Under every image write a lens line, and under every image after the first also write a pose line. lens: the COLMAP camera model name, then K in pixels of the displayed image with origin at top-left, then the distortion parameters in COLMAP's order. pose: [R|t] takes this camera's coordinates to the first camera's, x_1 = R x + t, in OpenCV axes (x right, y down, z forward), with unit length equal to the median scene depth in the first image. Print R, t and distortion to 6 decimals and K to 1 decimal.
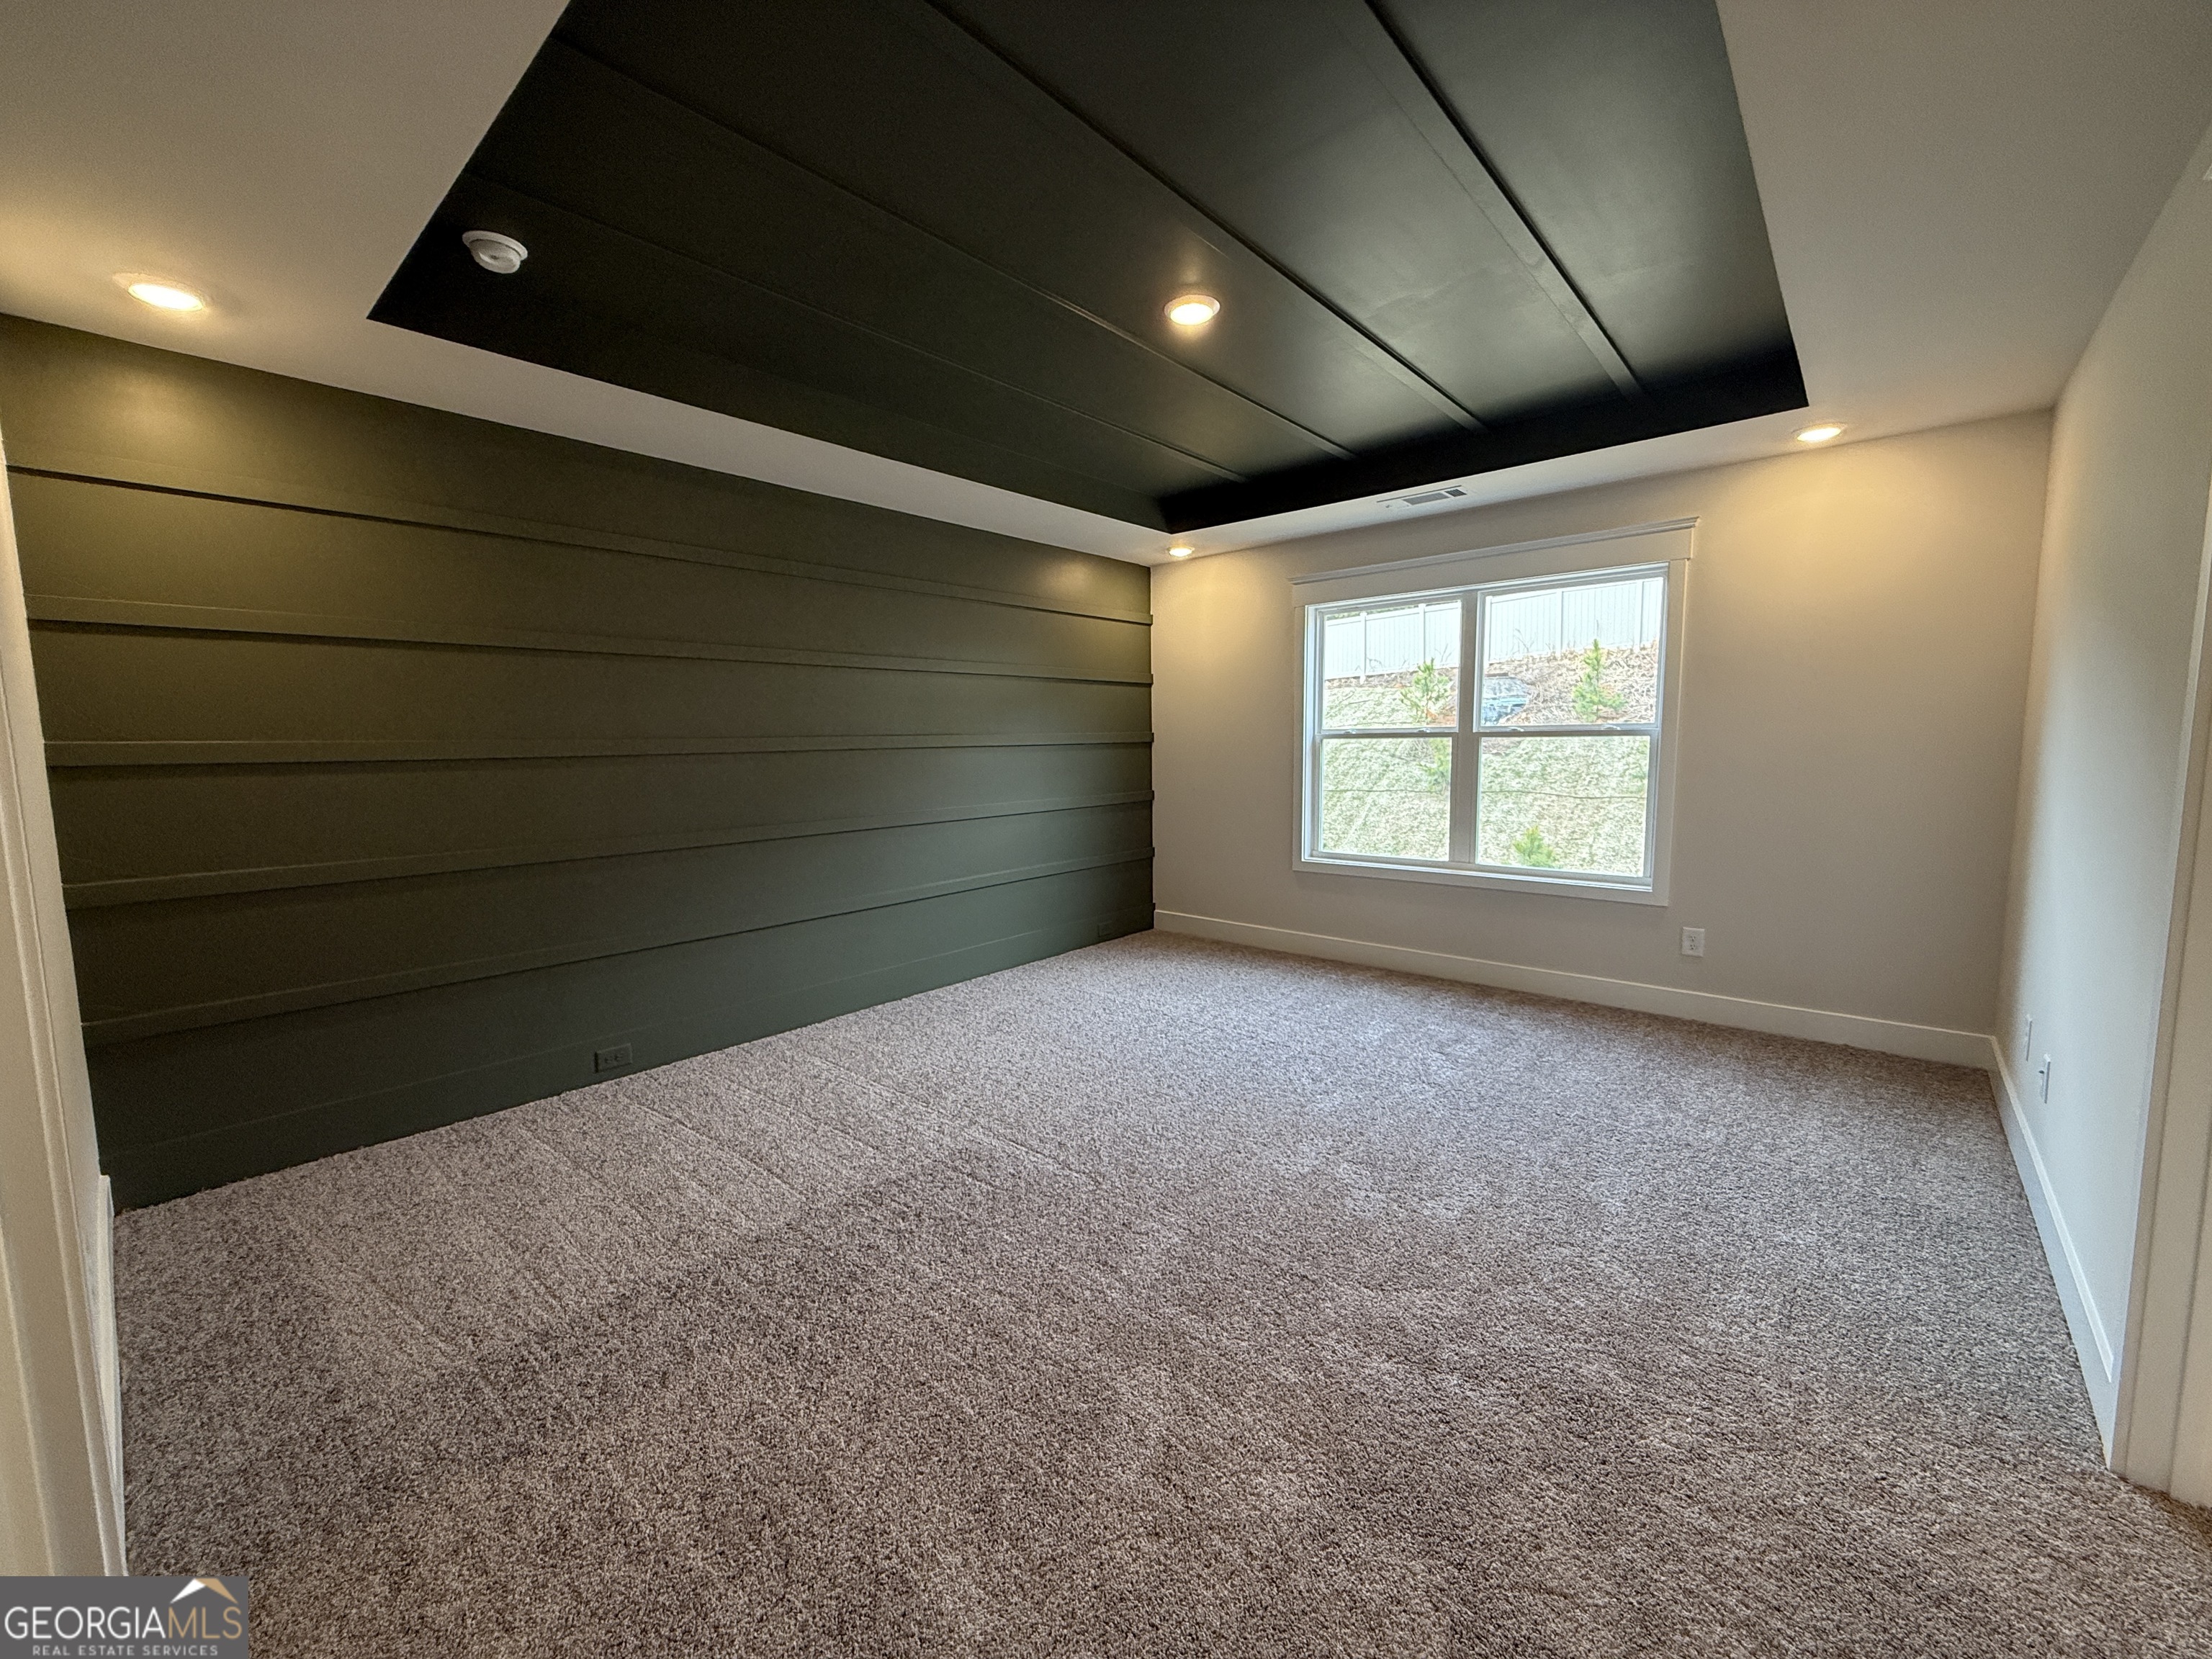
lens RADIAL K [[878.1, 0, 1109.1], [0, 878.1, 829.5], [0, 0, 1]] dist [0.001641, 0.000045]
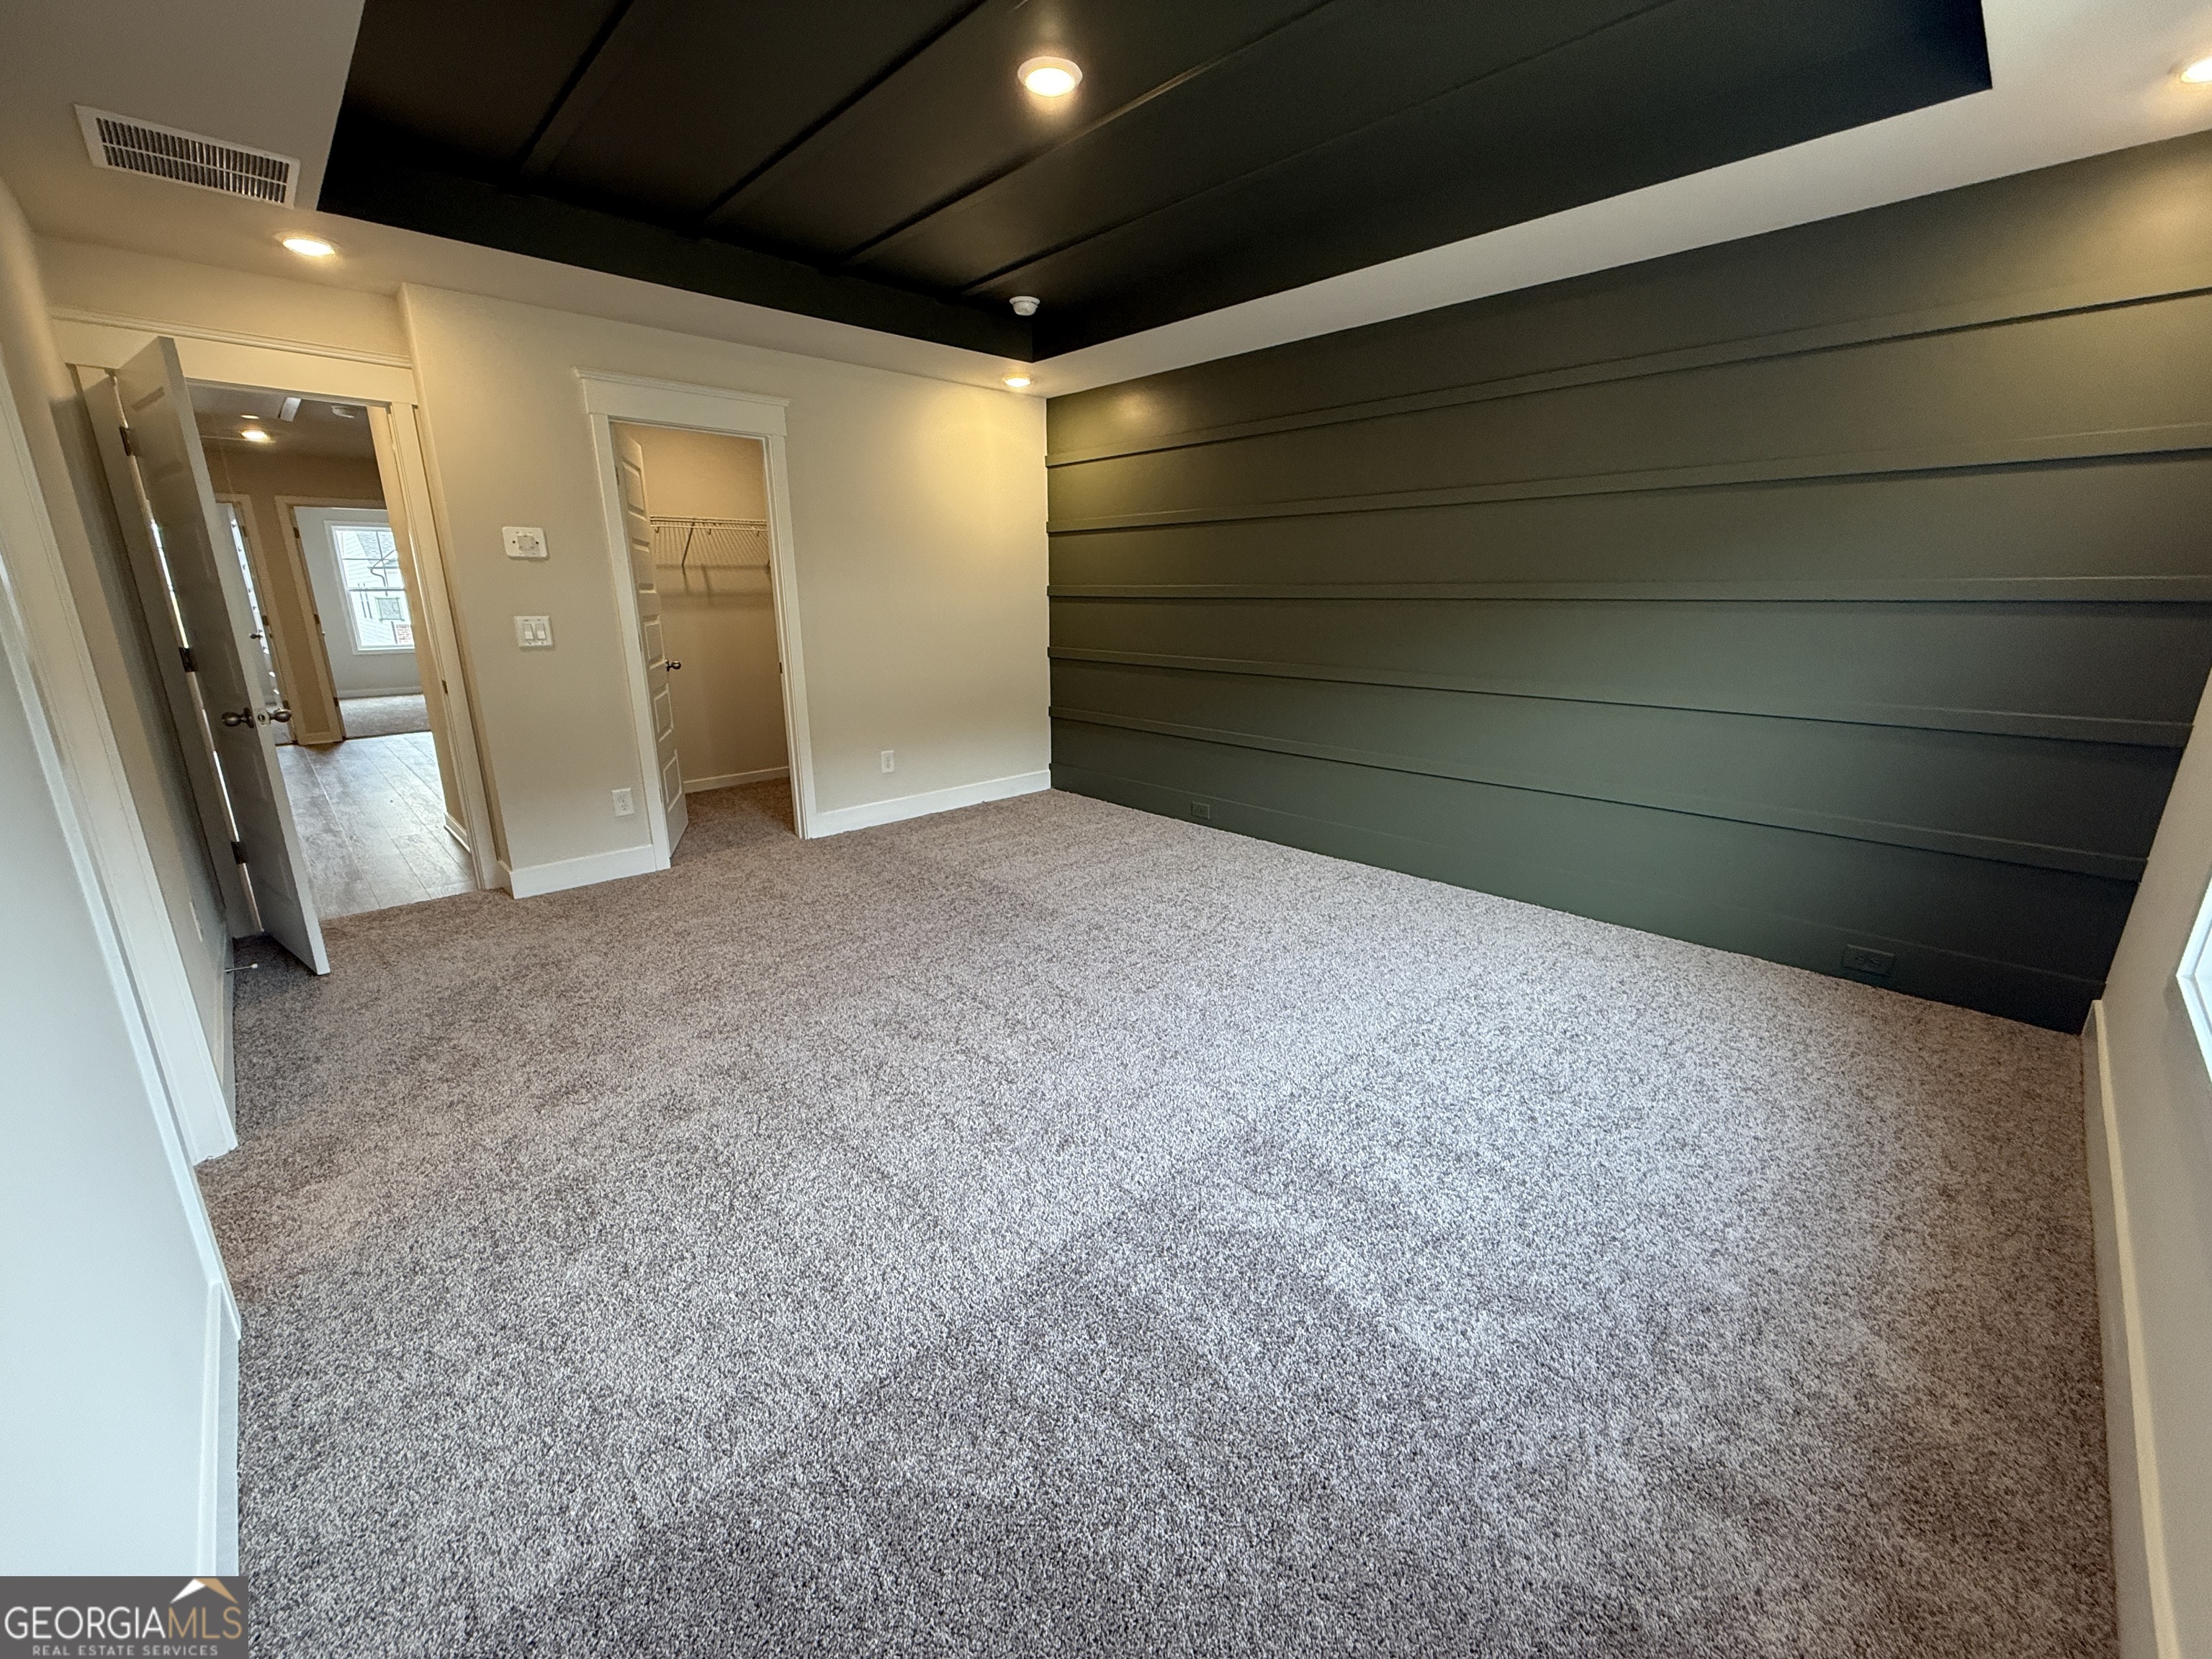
lens RADIAL K [[878.1, 0, 1094.1], [0, 878.1, 823.3], [0, 0, 1]] dist [0.001641, 0.000045]
pose [[-0.083105, 0.270743, -0.959058, 0.769816], [-0.104588, 0.954702, 0.278576, -0.096319], [0.991037, 0.123457, -0.051024, 0.812754]]
